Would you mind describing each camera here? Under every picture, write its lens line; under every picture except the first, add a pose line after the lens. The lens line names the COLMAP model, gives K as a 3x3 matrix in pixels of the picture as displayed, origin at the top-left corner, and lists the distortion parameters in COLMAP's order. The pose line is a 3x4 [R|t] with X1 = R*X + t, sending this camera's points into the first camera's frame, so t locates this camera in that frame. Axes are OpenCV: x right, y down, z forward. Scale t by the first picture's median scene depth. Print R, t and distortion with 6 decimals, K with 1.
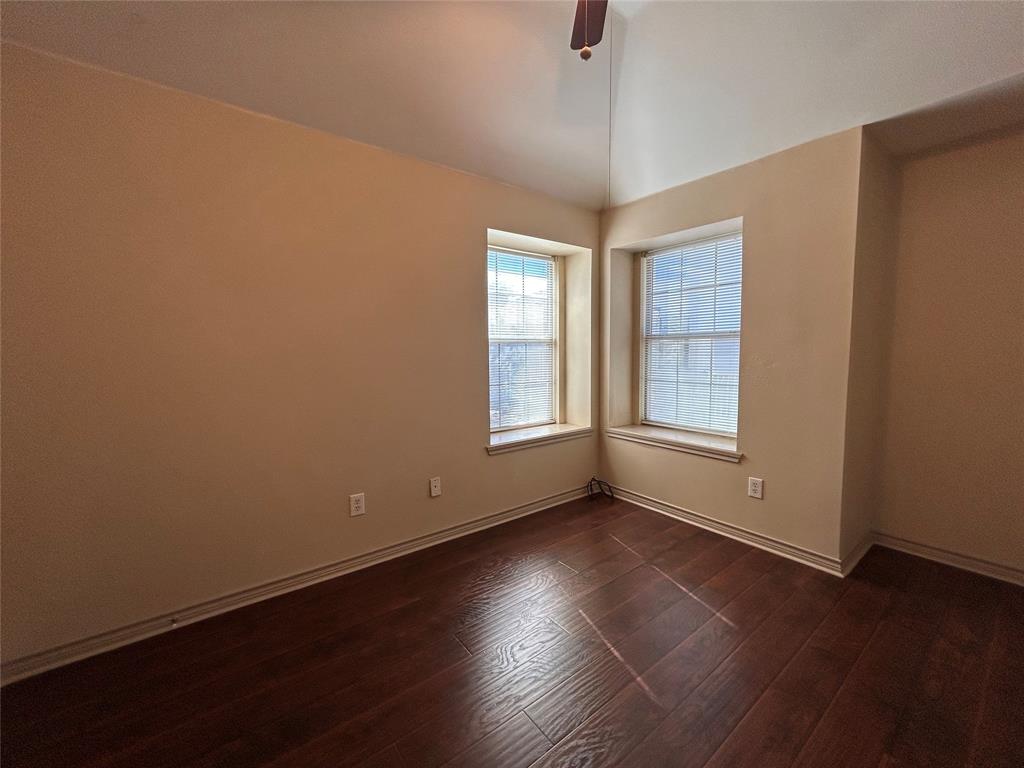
lens RADIAL K [[414.0, 0, 512.7], [0, 414.0, 382.9], [0, 0, 1]] dist [0.001668, 0.000669]
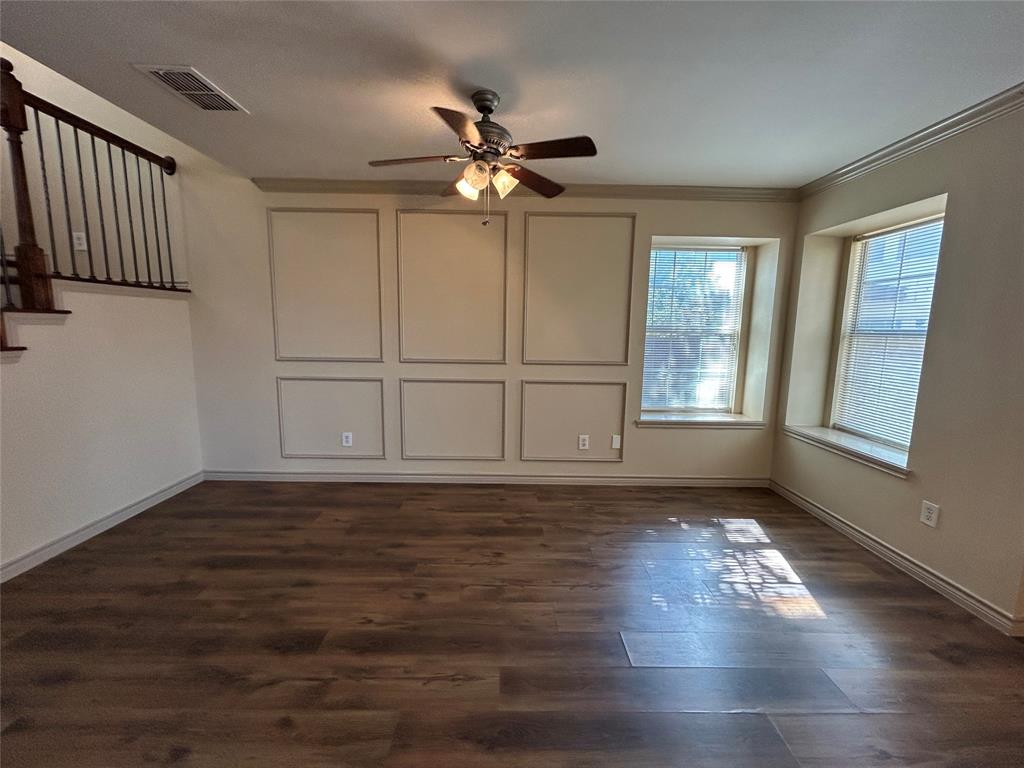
lens RADIAL K [[411.0, 0, 516.2], [0, 411.0, 384.0], [0, 0, 1]] dist [0.000015, 0.000188]
pose [[0.809592, 0.111994, -0.576210, 0.281888], [-0.084094, 0.993634, 0.074971, -0.004884], [0.580938, -0.012240, 0.813856, -0.153549]]
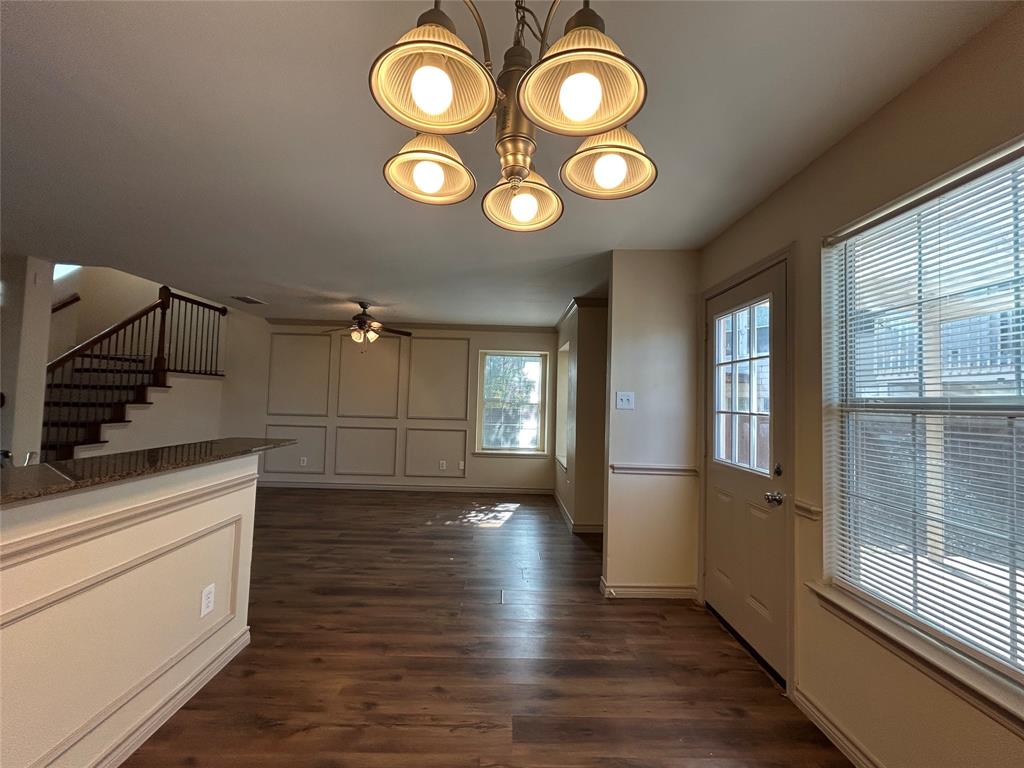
lens RADIAL K [[414.0, 0, 512.7], [0, 414.0, 382.9], [0, 0, 1]] dist [0.001668, 0.000669]
pose [[0.808291, 0.016688, -0.588547, 1.117140], [-0.098424, 0.989362, -0.107120, 0.014469], [0.580498, 0.144511, 0.801335, -0.508661]]
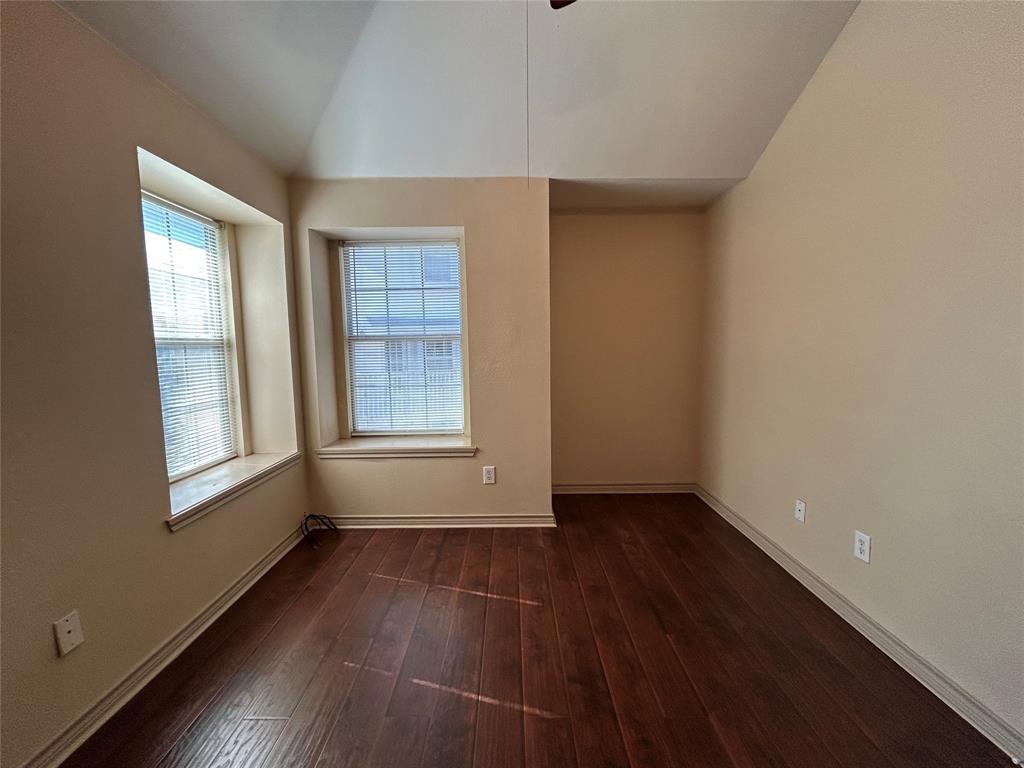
lens RADIAL K [[414.0, 0, 512.7], [0, 414.0, 382.9], [0, 0, 1]] dist [0.001668, 0.000669]
pose [[0.608285, -0.072322, 0.790417, -0.184109], [0.075007, 0.996621, 0.033466, -0.020500], [-0.790167, 0.038930, 0.611654, 0.200908]]
